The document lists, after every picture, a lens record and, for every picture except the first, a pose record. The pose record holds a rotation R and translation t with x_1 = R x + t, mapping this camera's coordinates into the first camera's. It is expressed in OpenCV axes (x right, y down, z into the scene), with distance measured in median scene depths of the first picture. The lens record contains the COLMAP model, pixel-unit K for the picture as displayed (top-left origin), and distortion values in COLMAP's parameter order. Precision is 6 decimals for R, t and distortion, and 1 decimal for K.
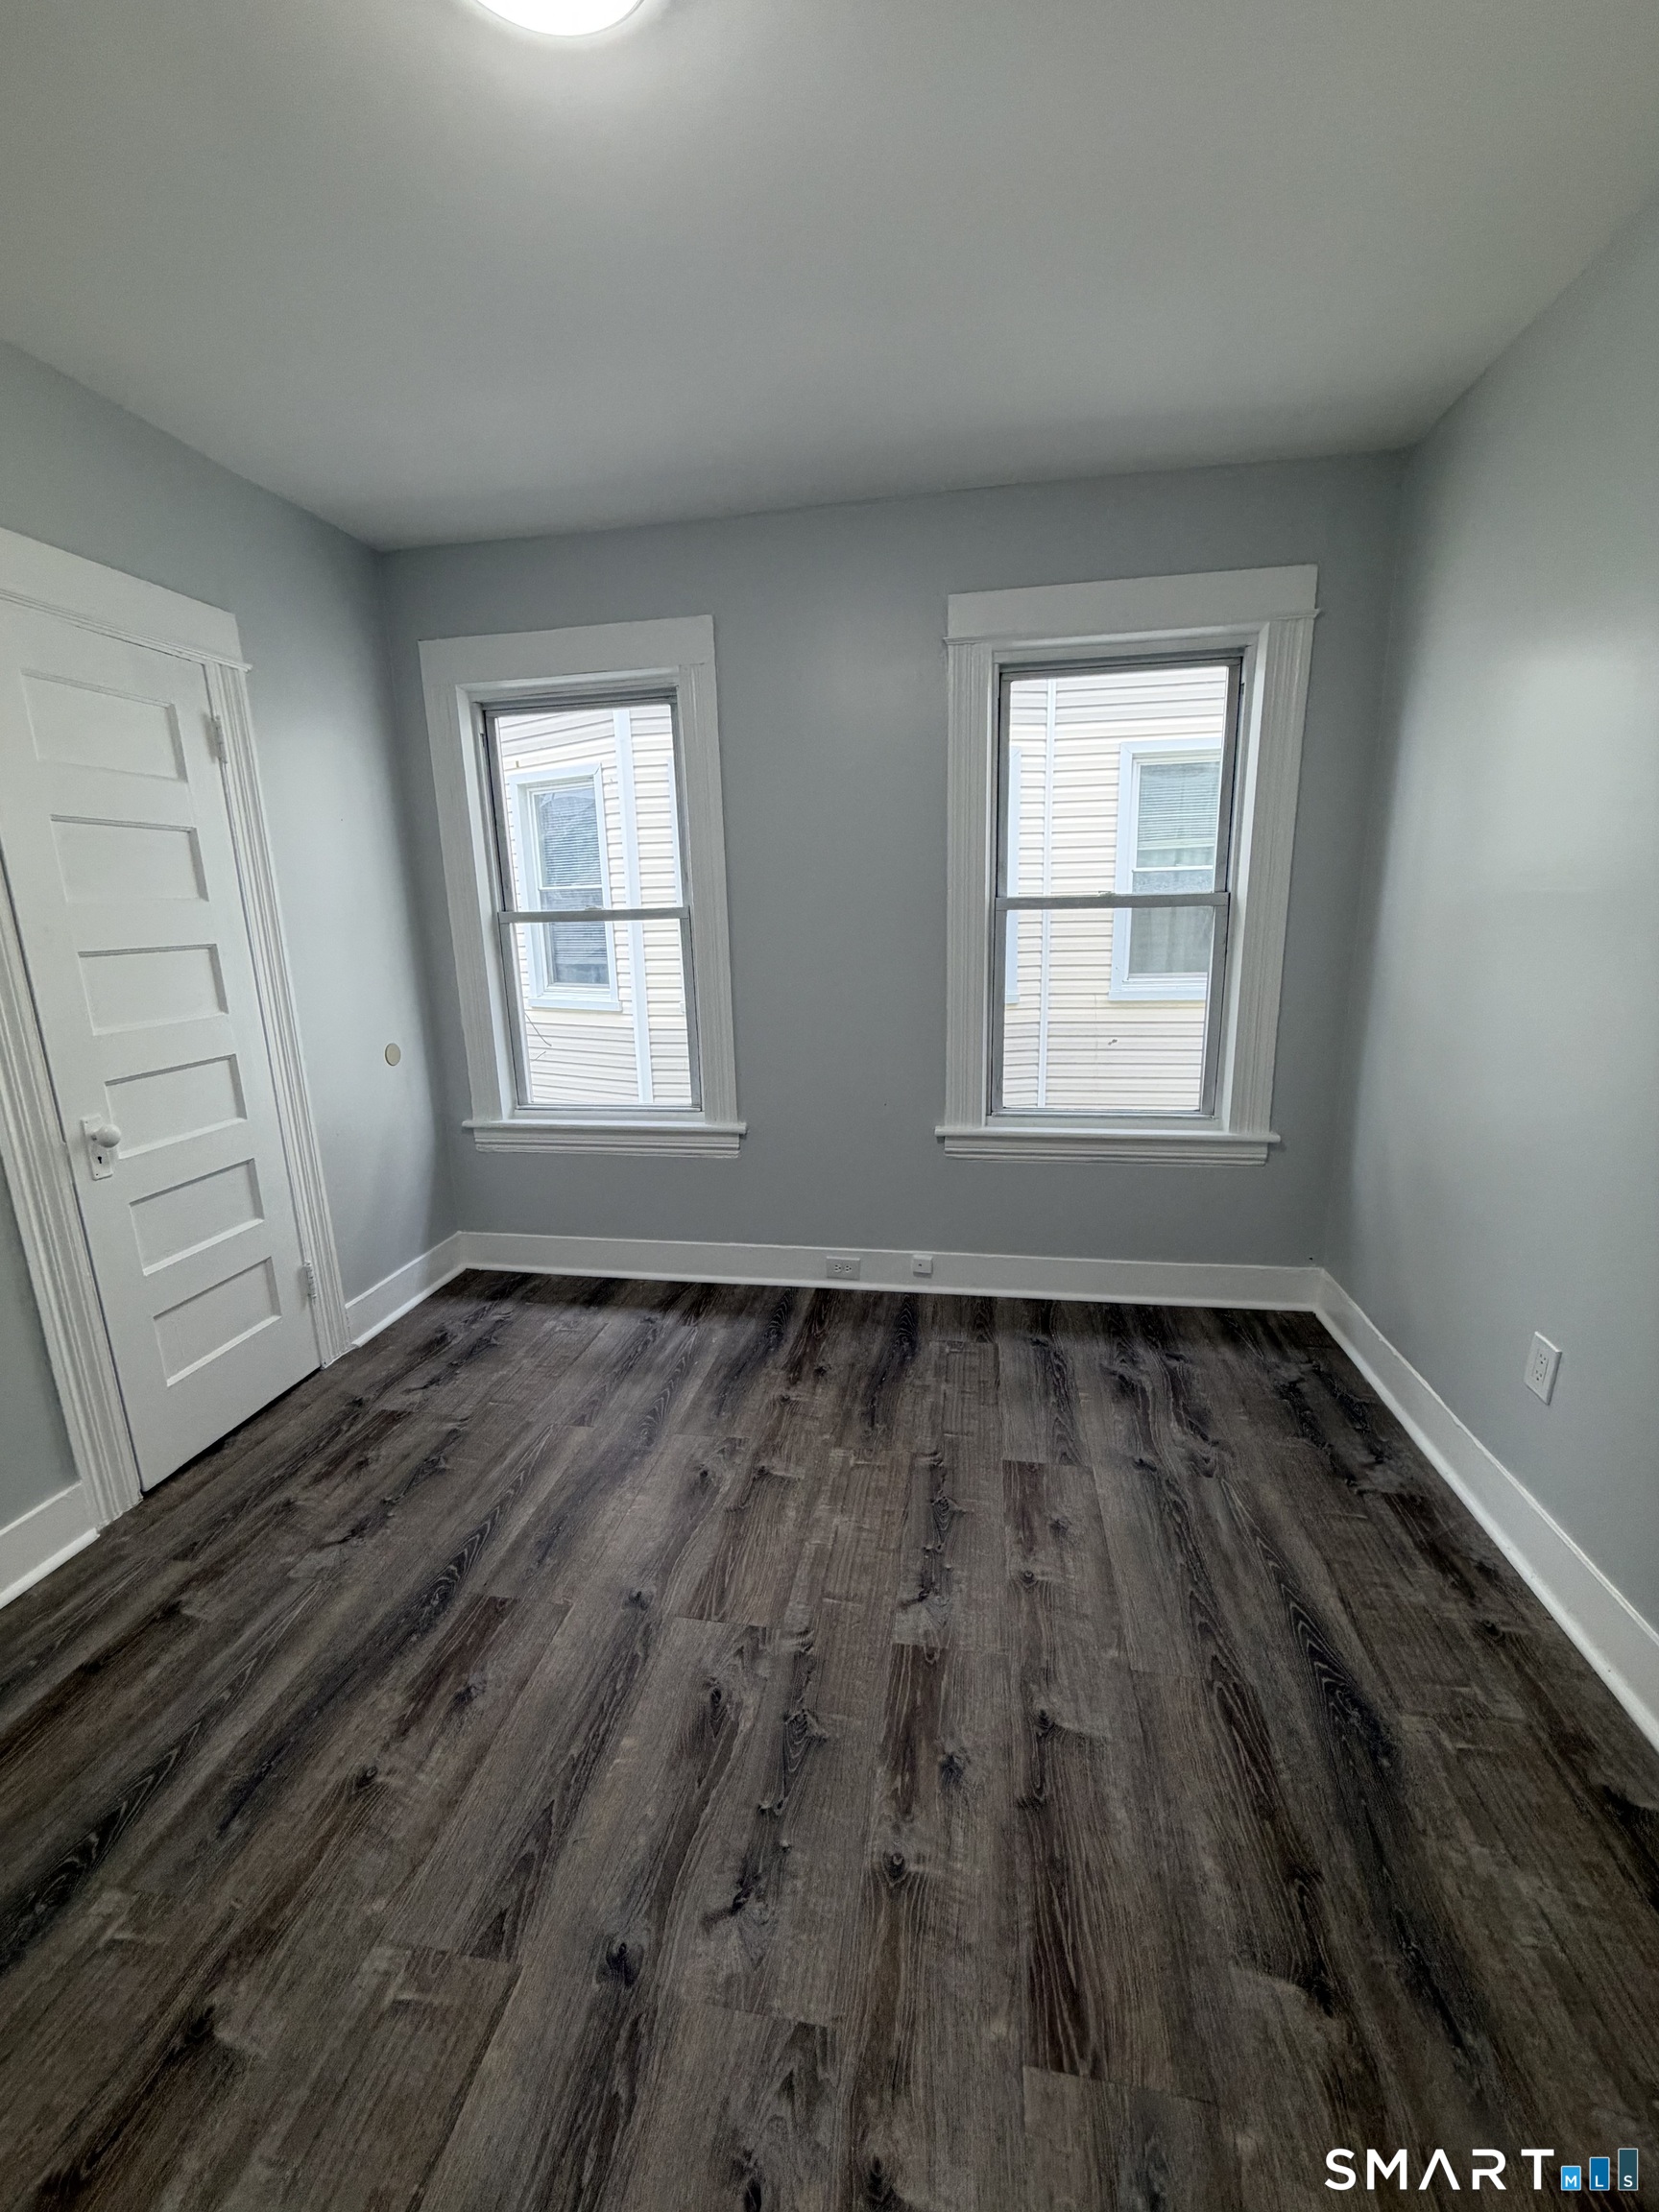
lens RADIAL K [[881.0, 0, 824.3], [0, 881.0, 1100.6], [0, 0, 1]] dist [-0.001006, 0.000236]
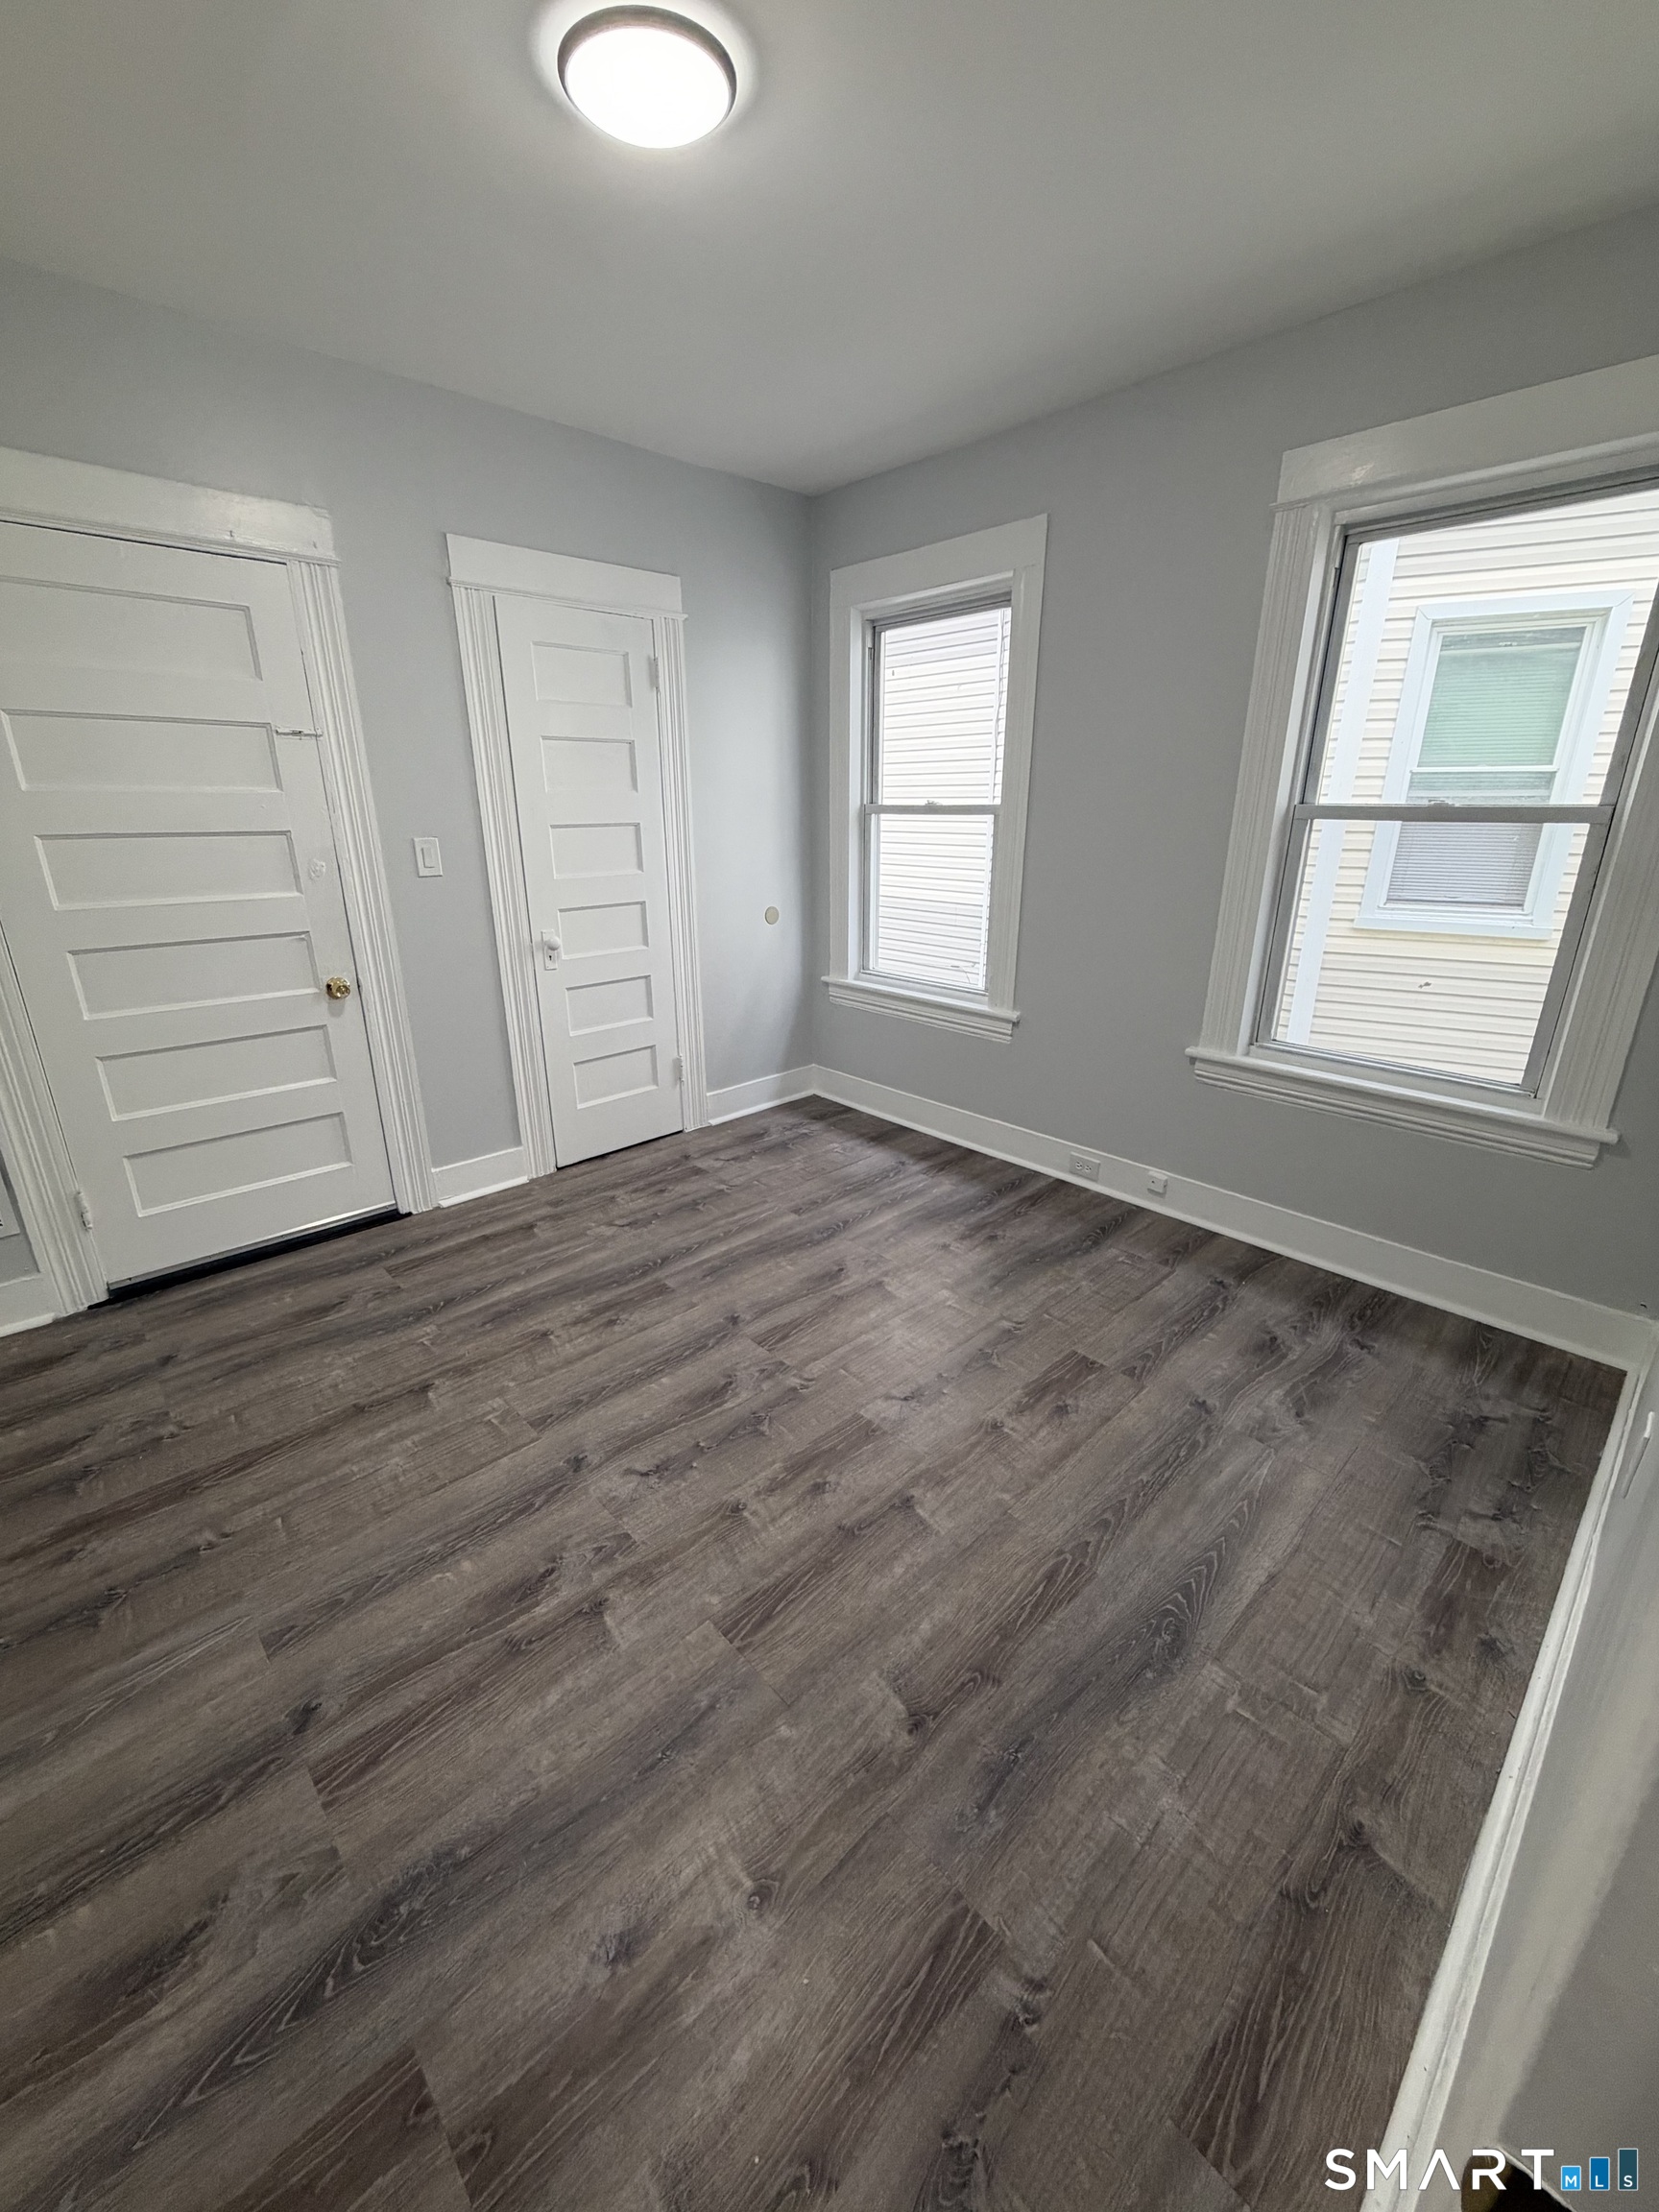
lens RADIAL K [[881.0, 0, 824.3], [0, 881.0, 1100.6], [0, 0, 1]] dist [-0.001006, 0.000236]
pose [[0.798134, 0.217136, -0.561991, 0.469825], [-0.148530, 0.974920, 0.165738, -0.017160], [0.583884, -0.048809, 0.810369, -0.023539]]
